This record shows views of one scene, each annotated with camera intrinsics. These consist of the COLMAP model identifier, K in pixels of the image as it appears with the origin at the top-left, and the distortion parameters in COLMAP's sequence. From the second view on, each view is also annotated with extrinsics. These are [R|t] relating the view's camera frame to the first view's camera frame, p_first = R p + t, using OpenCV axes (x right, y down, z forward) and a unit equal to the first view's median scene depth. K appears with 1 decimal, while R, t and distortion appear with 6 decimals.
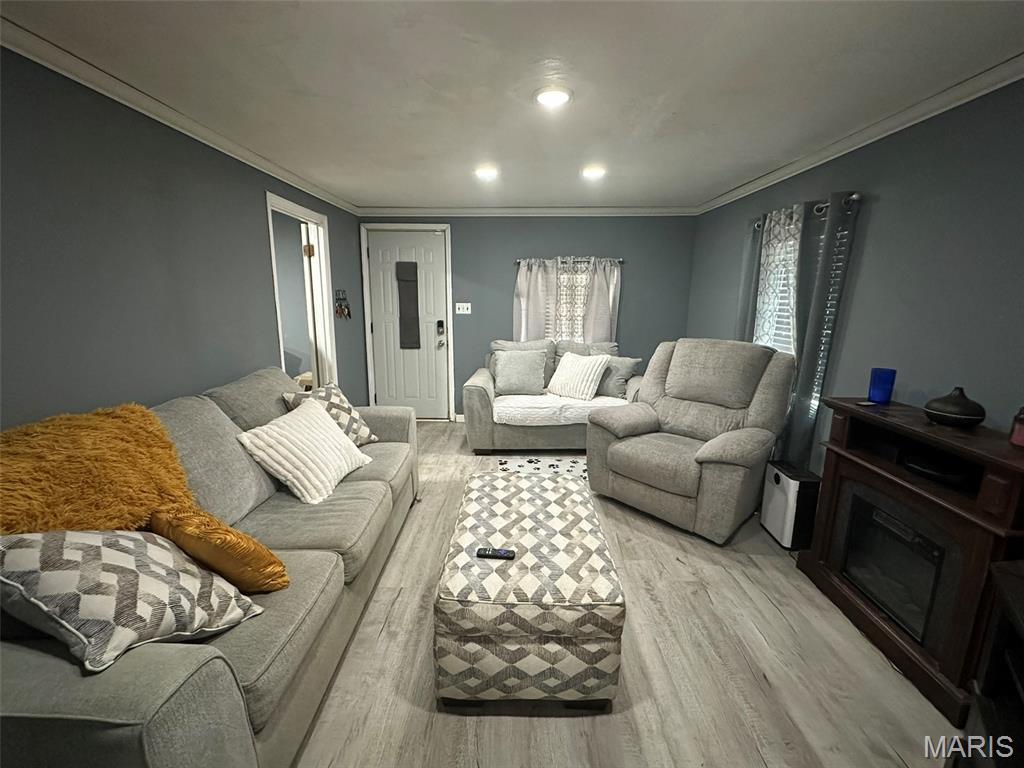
lens RADIAL K [[445.3, 0, 511.2], [0, 445.3, 382.5], [0, 0, 1]] dist [0.000025, 0.000006]
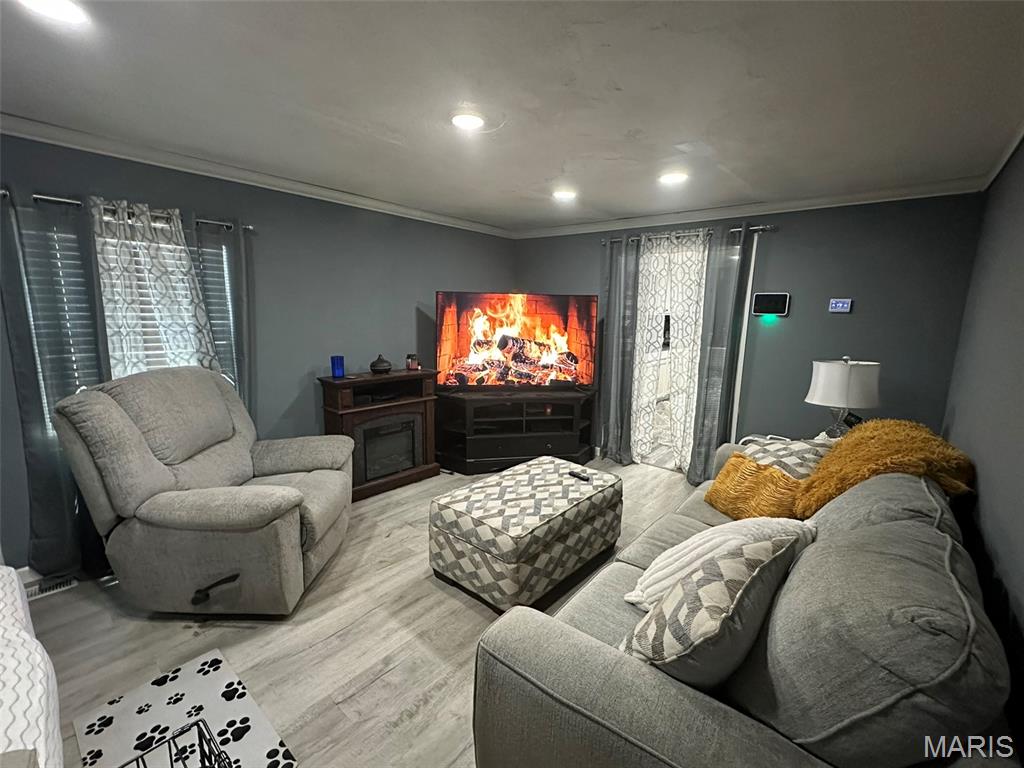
lens RADIAL K [[445.3, 0, 513.4], [0, 445.3, 382.5], [0, 0, 1]] dist [0.000025, 0.000006]
pose [[-0.772653, -0.130486, 0.621273, -0.767297], [0.091458, 0.945558, 0.312338, -0.442842], [-0.628206, 0.298149, -0.718655, 2.079877]]
